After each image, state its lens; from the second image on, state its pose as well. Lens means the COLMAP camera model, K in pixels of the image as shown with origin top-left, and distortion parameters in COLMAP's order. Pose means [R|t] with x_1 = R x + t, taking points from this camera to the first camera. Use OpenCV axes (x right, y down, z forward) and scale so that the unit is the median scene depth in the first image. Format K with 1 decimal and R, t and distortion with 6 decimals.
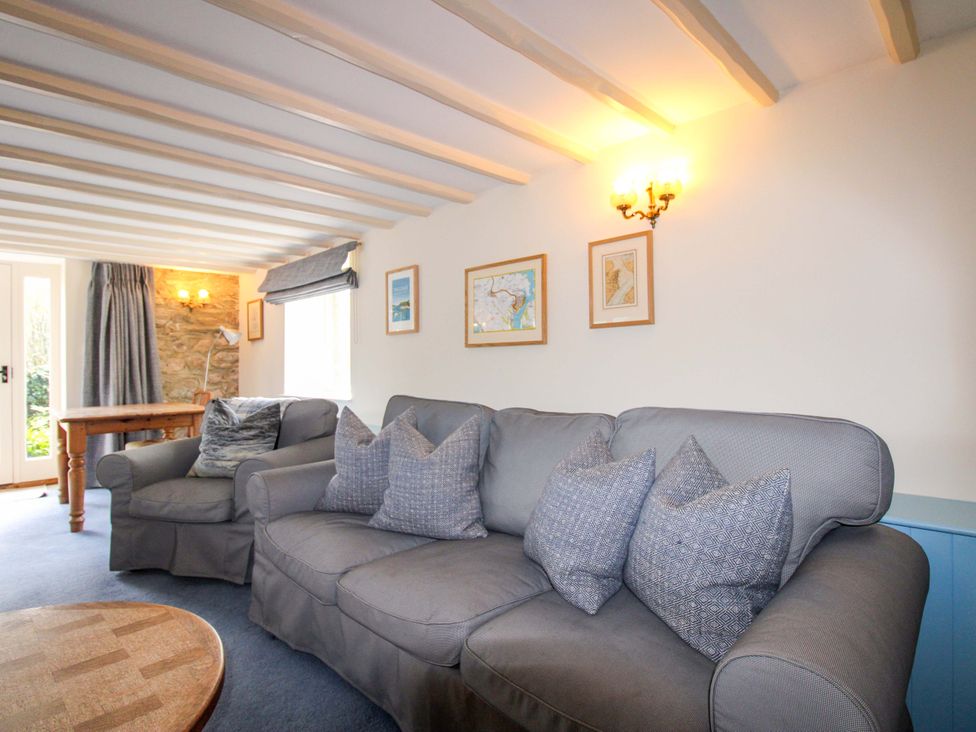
lens RADIAL K [[506.7, 0, 484.4], [0, 506.7, 353.6], [0, 0, 1]] dist [-0.002135, -0.001457]
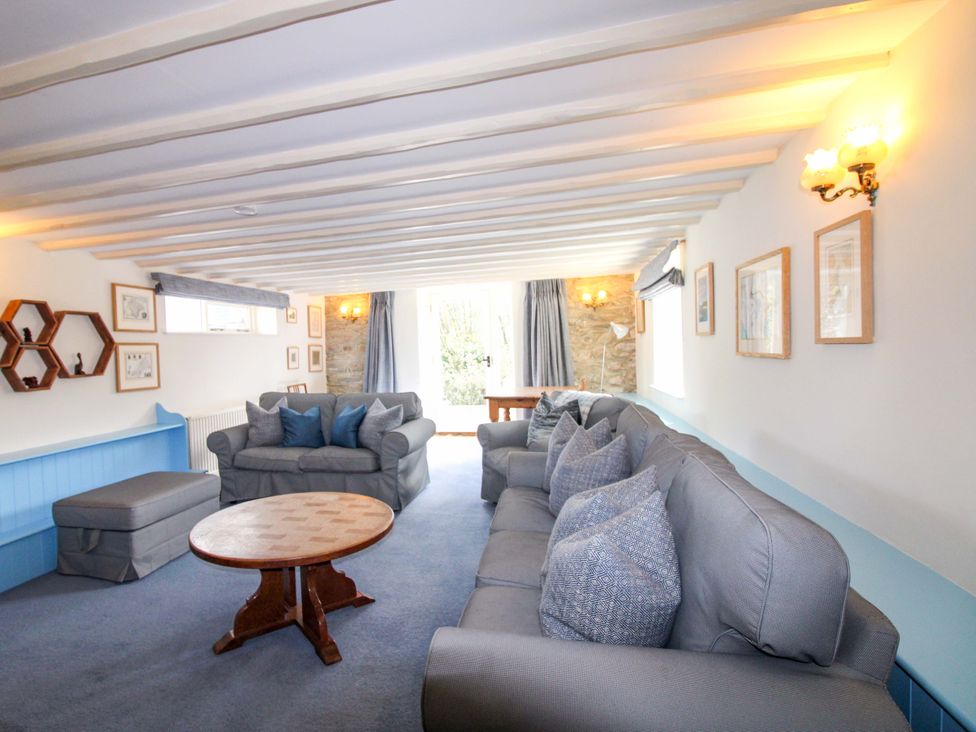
lens RADIAL K [[533.2, 0, 440.9], [0, 533.2, 351.1], [0, 0, 1]] dist [-0.000629, -0.000916]
pose [[0.507863, 0.008849, -0.861392, 0.442027], [0.042216, 0.998490, 0.035148, -0.063259], [0.860403, -0.054214, 0.506723, 0.059320]]
